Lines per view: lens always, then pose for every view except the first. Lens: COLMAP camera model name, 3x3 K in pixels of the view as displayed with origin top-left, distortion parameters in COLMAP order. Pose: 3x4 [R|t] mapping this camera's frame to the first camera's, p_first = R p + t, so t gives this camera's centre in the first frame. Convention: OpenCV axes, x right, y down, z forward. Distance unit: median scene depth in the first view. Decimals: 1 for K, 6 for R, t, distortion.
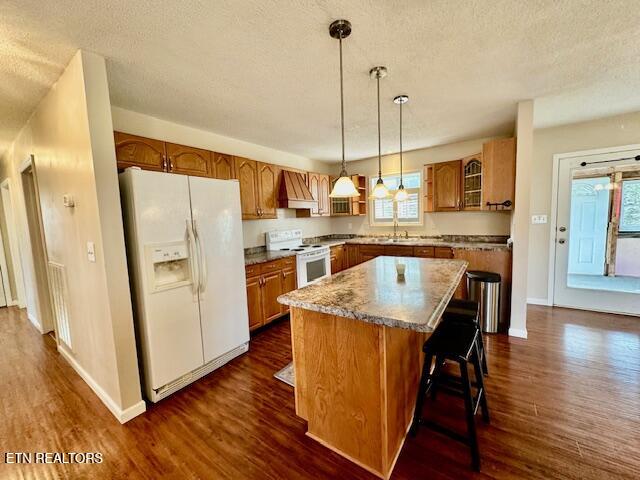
lens RADIAL K [[255.2, 0, 320.0], [0, 255.2, 240.0], [0, 0, 1]] dist [0.000355, 0.000390]
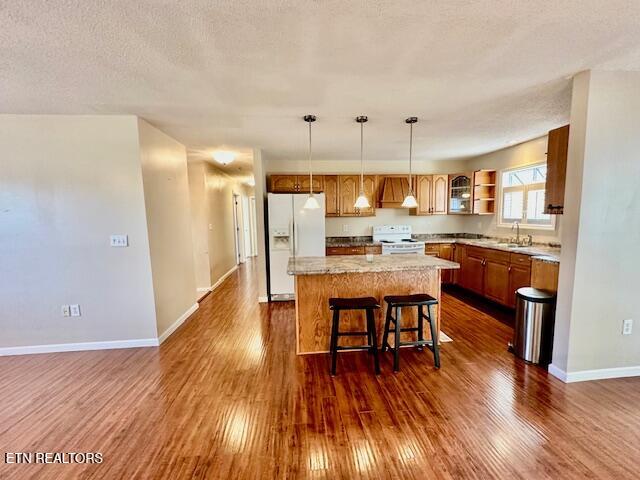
lens RADIAL K [[255.2, 0, 320.0], [0, 255.2, 240.0], [0, 0, 1]] dist [0.000355, 0.000390]
pose [[0.643601, 0.101603, -0.758587, 0.693080], [-0.076581, 0.994724, 0.068257, -0.032320], [0.761520, 0.014163, 0.647986, -0.059042]]
